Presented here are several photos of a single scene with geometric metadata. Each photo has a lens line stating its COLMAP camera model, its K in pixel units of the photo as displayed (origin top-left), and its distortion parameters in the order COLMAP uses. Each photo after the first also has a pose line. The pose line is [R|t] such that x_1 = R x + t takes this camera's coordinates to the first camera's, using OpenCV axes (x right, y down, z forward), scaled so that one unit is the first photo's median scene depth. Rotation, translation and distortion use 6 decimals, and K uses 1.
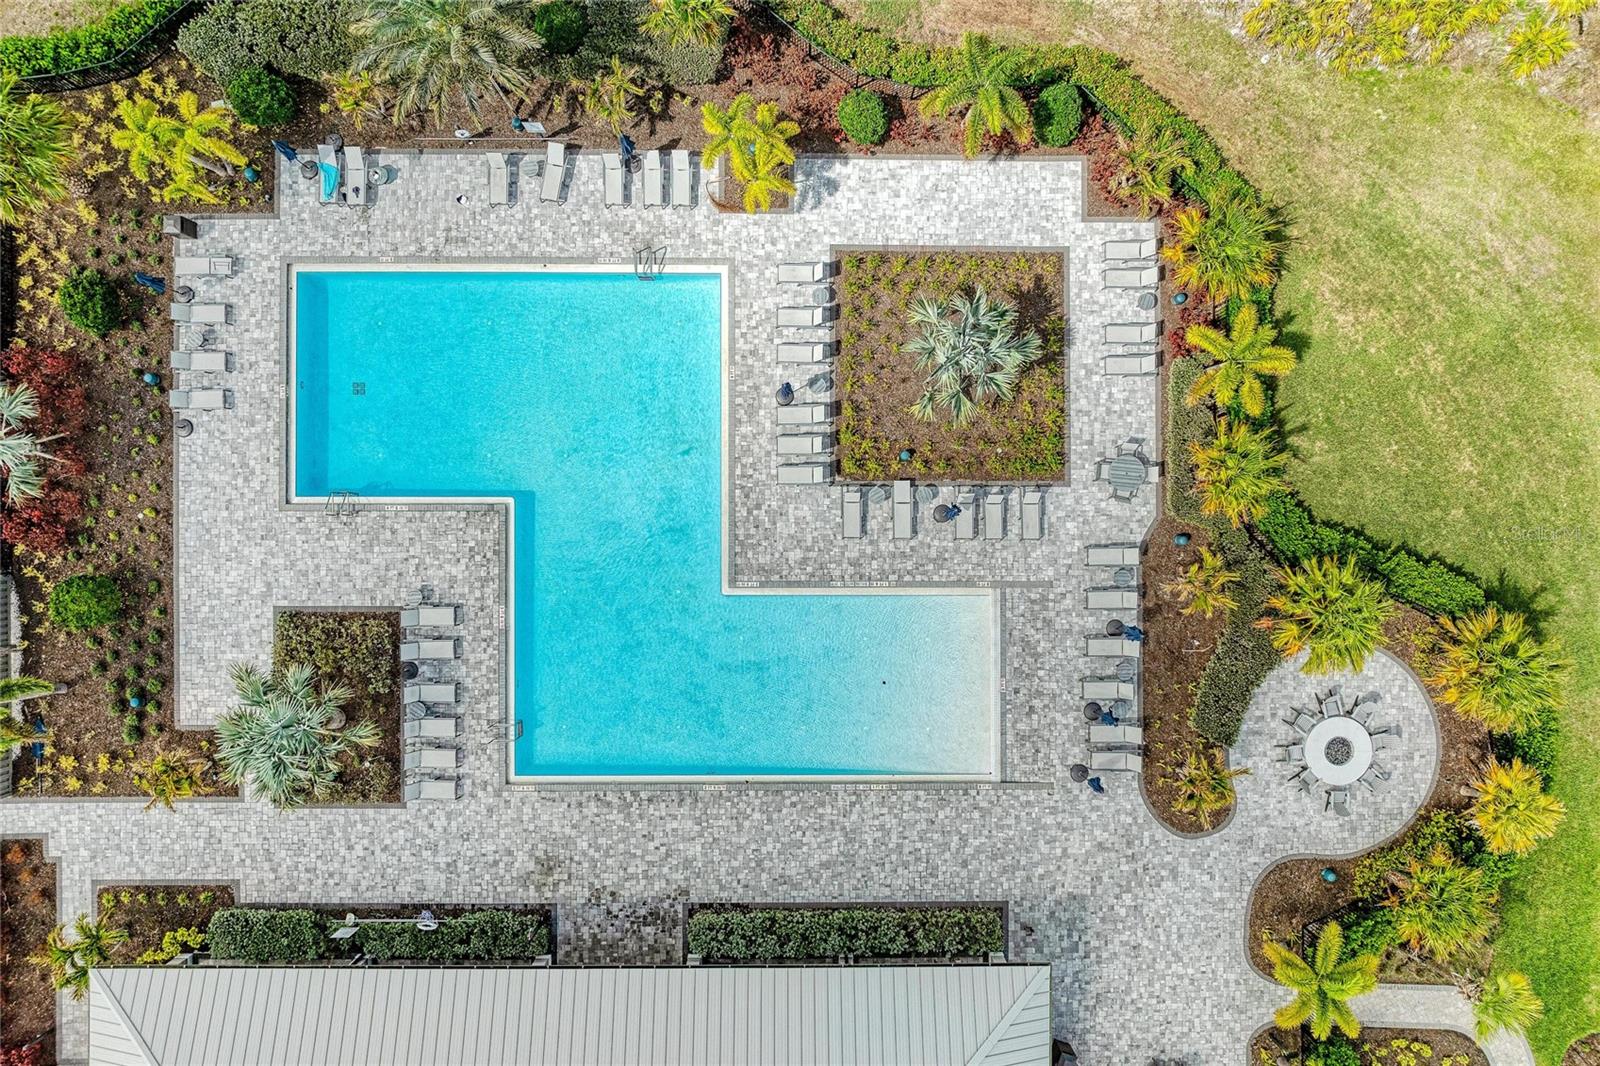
lens RADIAL K [[1113.2, 0, 807.4], [0, 1113.2, 534.0], [0, 0, 1]] dist [-0.023638, 0.006018]
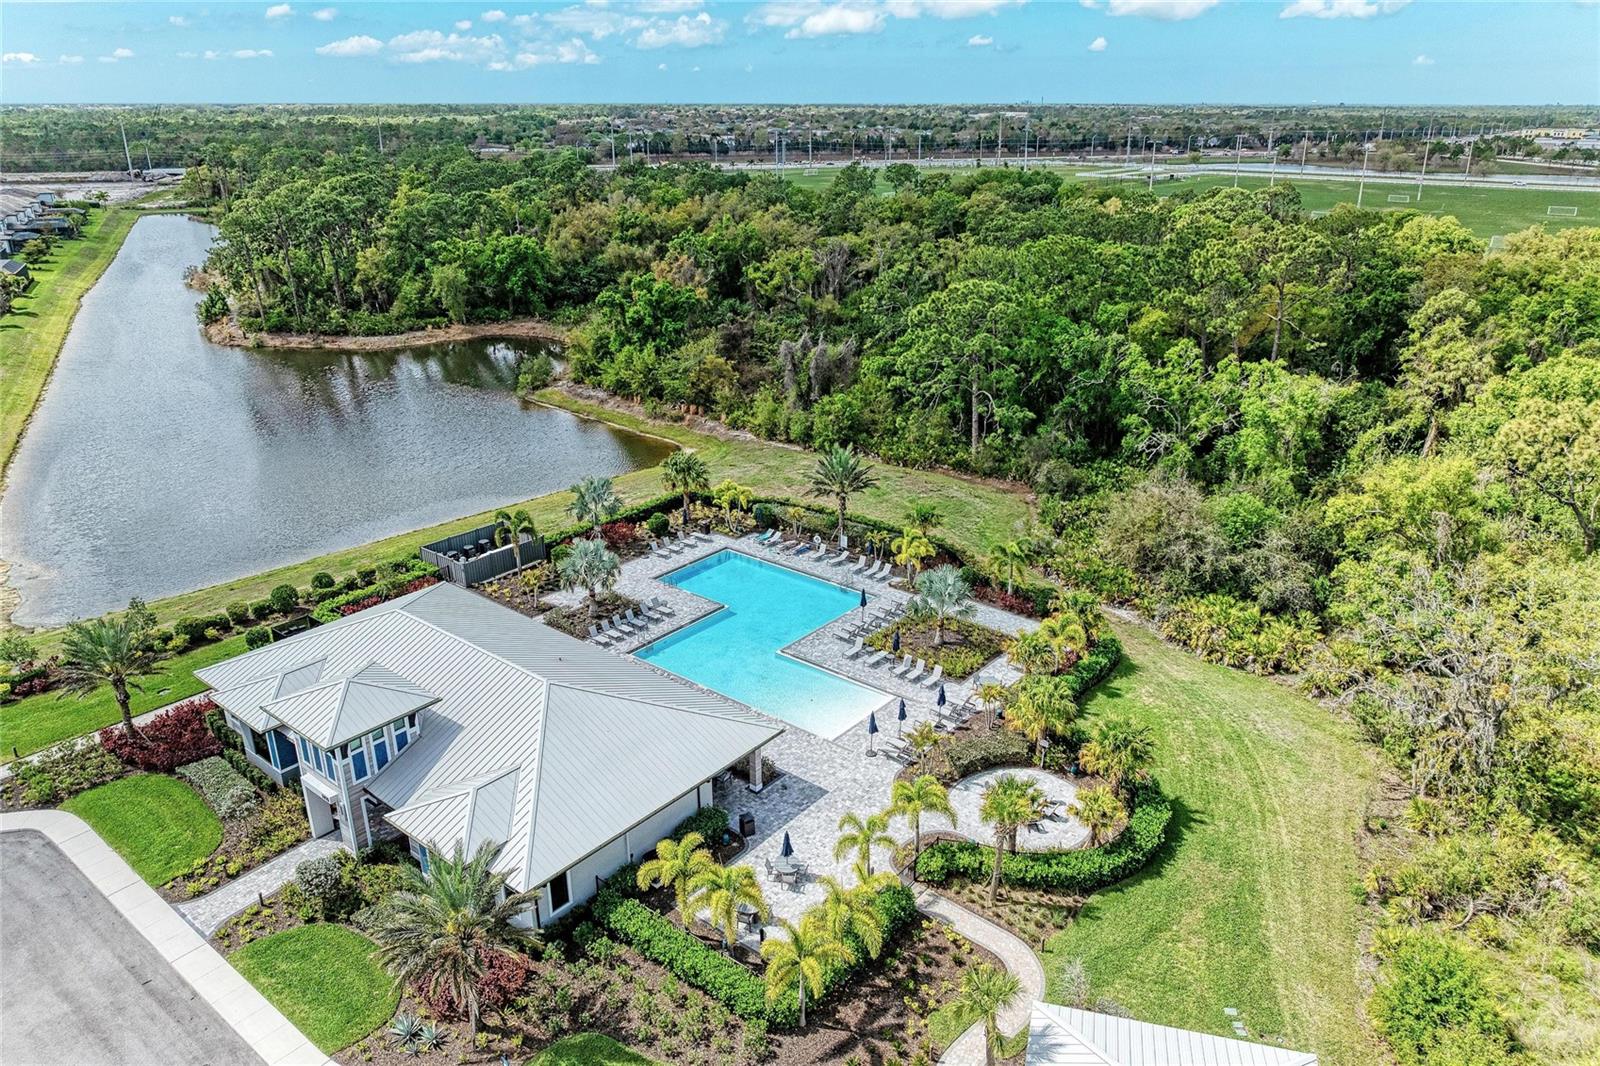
lens RADIAL K [[1113.2, 0, 807.4], [0, 1113.2, 534.0], [0, 0, 1]] dist [-0.023638, 0.006018]
pose [[0.776609, 0.216208, -0.591720, 1.053264], [-0.629886, 0.282961, -0.723310, 1.343631], [0.011048, 0.934445, 0.355936, 0.124554]]
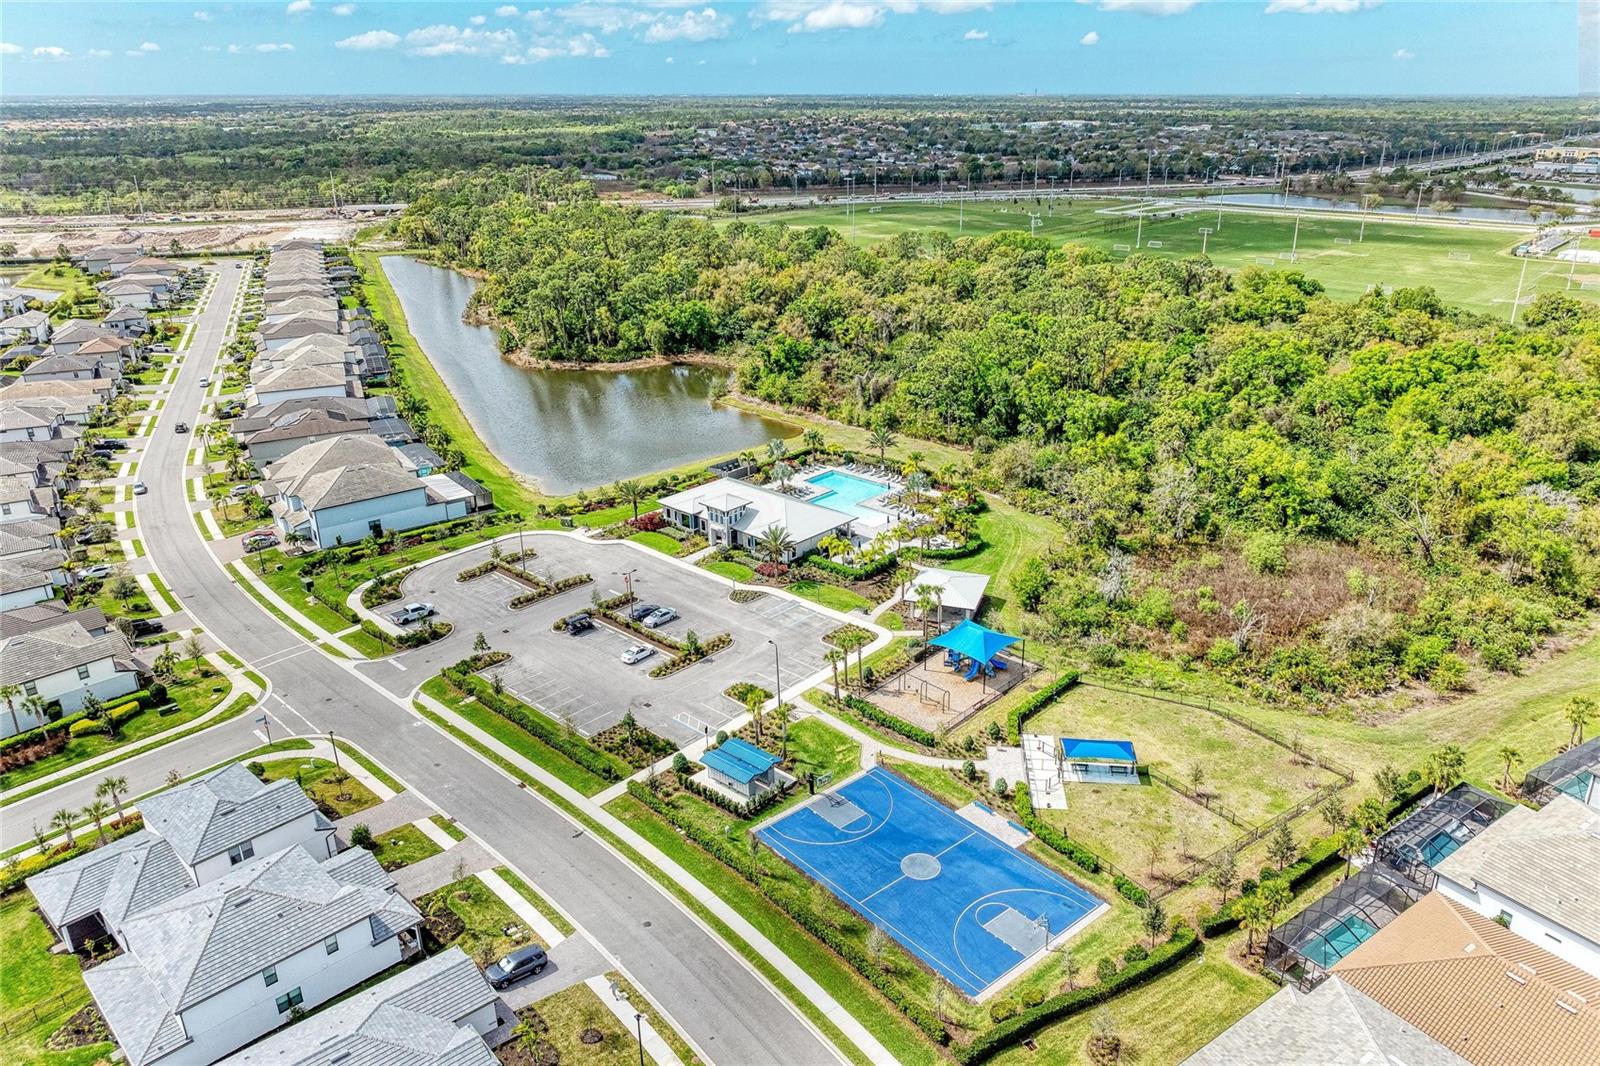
lens RADIAL K [[1106.0, 0, 813.1], [0, 1106.0, 532.7], [0, 0, 1]] dist [0.000934, 0.000014]
pose [[0.742761, 0.230896, -0.628484, 2.942347], [-0.669348, 0.279455, -0.688388, 3.637134], [0.016687, 0.931983, 0.362118, -0.694614]]
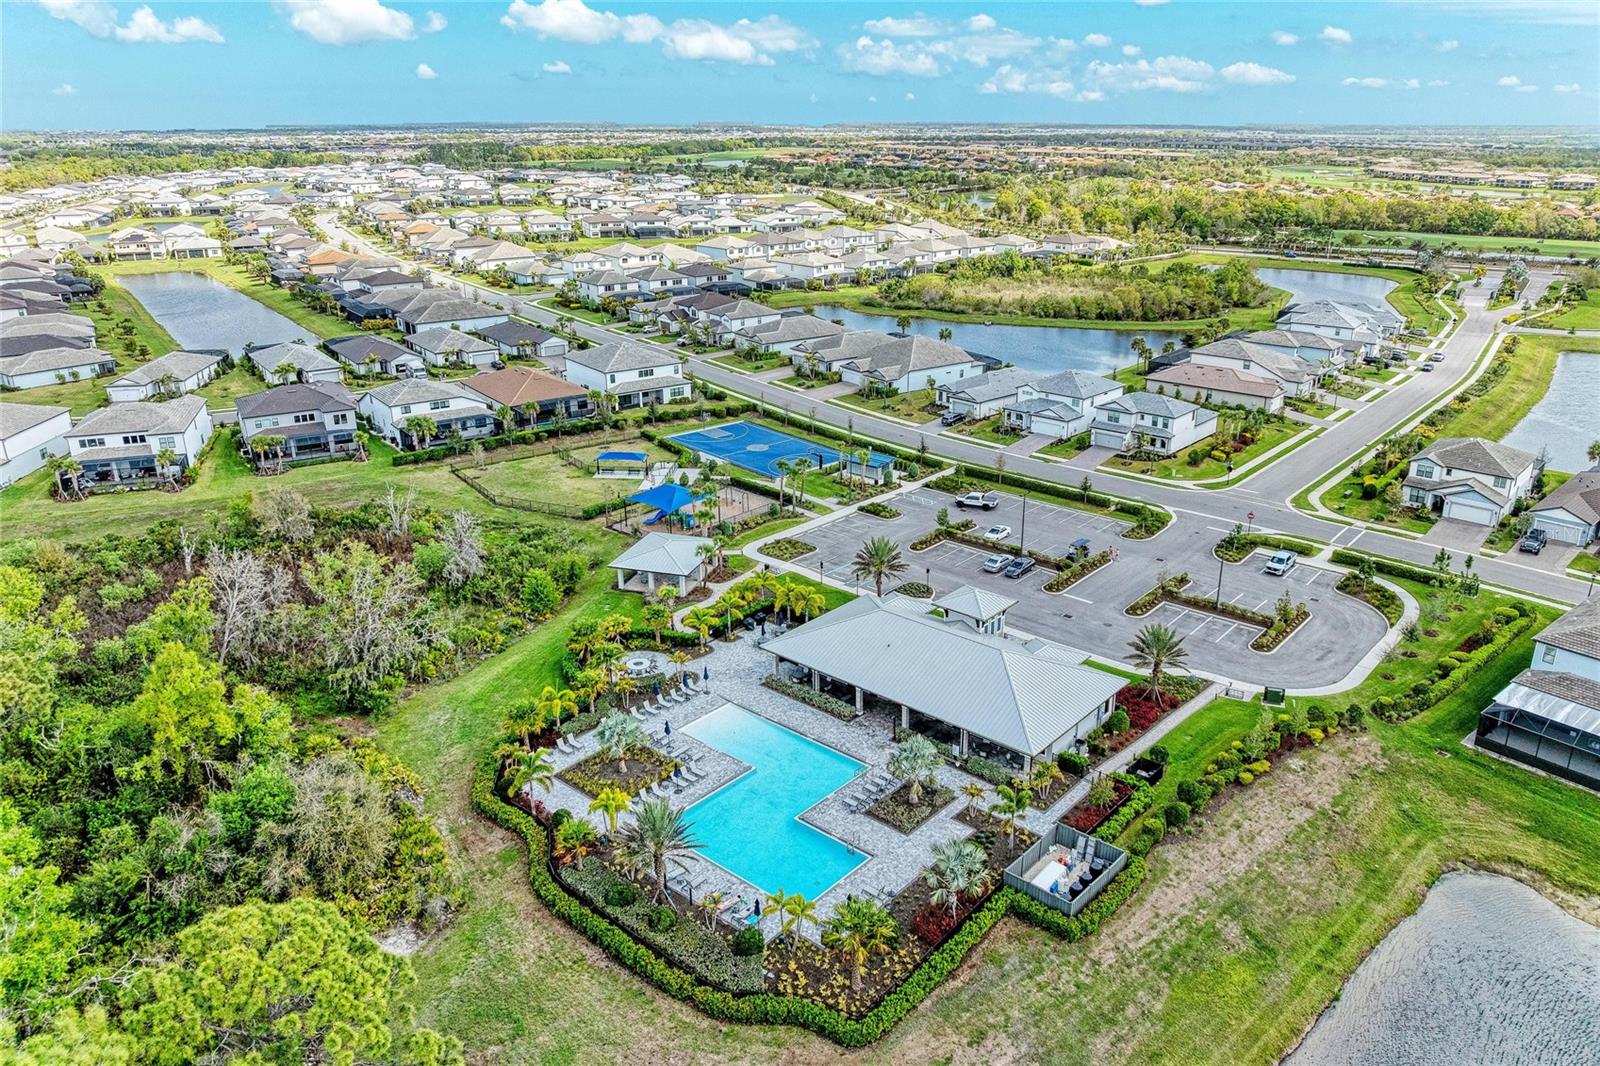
lens RADIAL K [[1104.7, 0, 800.0], [0, 1104.7, 533.0], [0, 0, 1]] dist [-0.003468, -0.039743]
pose [[-0.748952, -0.249191, 0.613982, -1.458715], [0.662464, -0.261260, 0.702057, -1.417493], [-0.014537, 0.932549, 0.360751, -0.345667]]
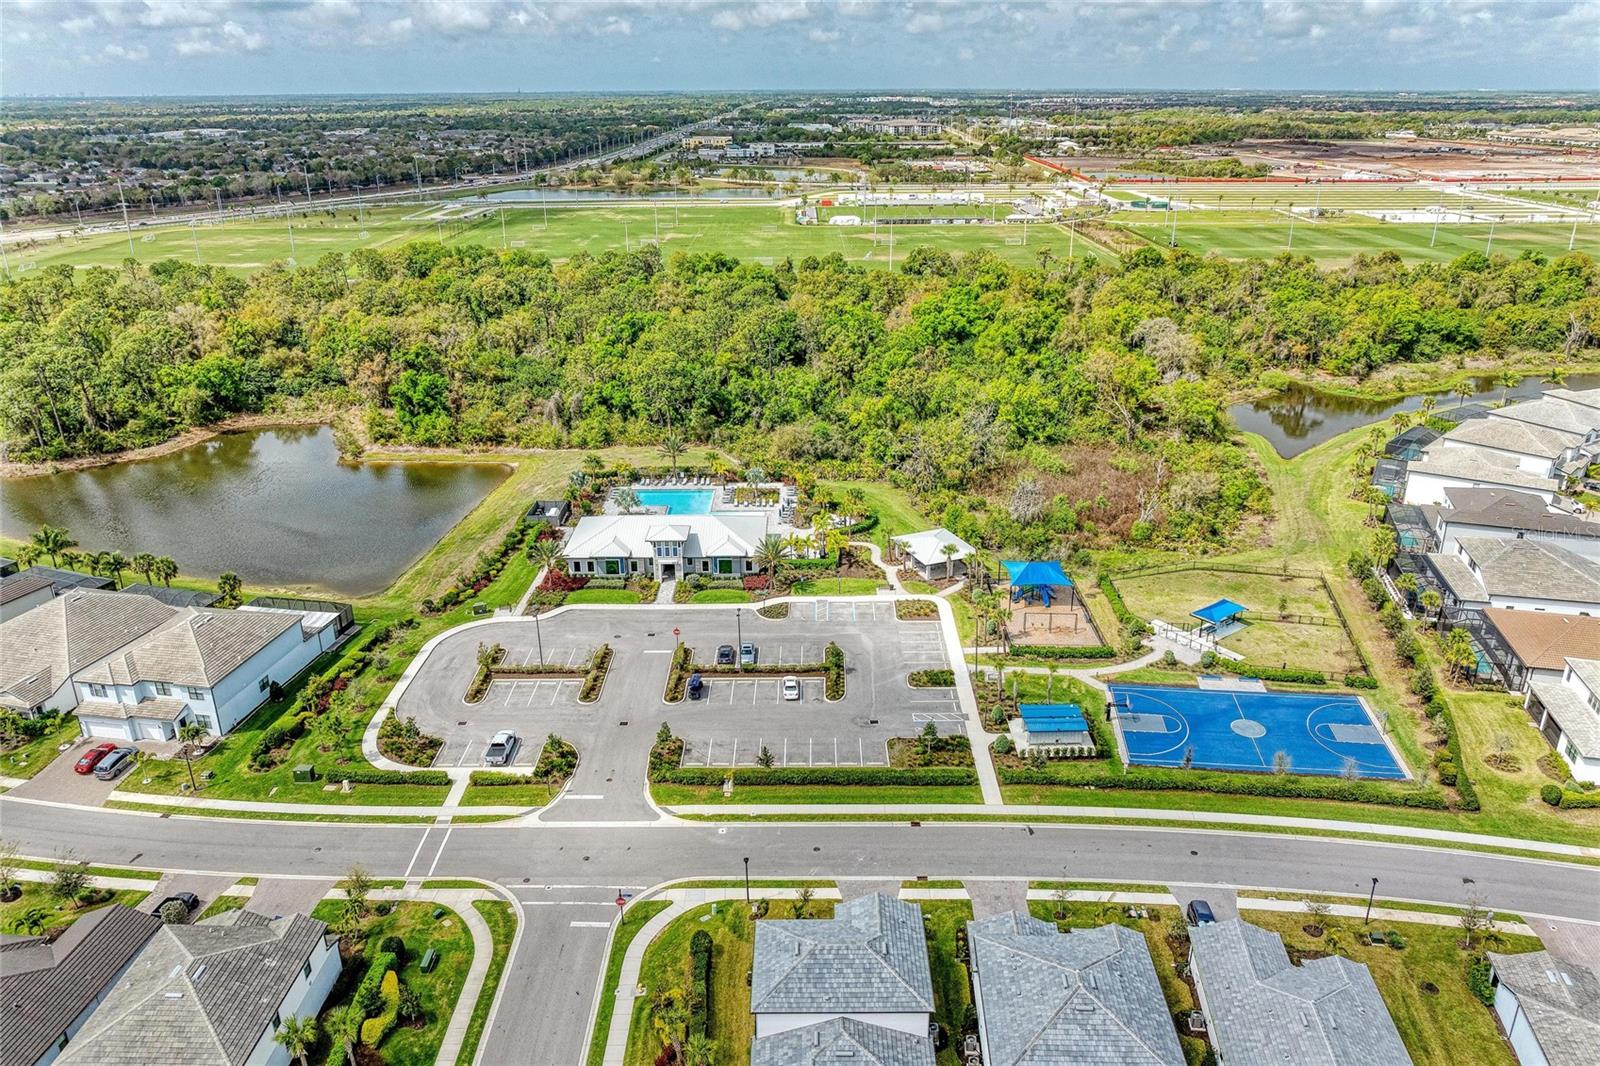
lens RADIAL K [[1113.2, 0, 807.4], [0, 1113.2, 534.0], [0, 0, 1]] dist [-0.023638, 0.006018]
pose [[0.999777, -0.020249, -0.005992, 0.400758], [0.001989, 0.372756, -0.927927, 4.653128], [0.021023, 0.927709, 0.372713, -0.743977]]
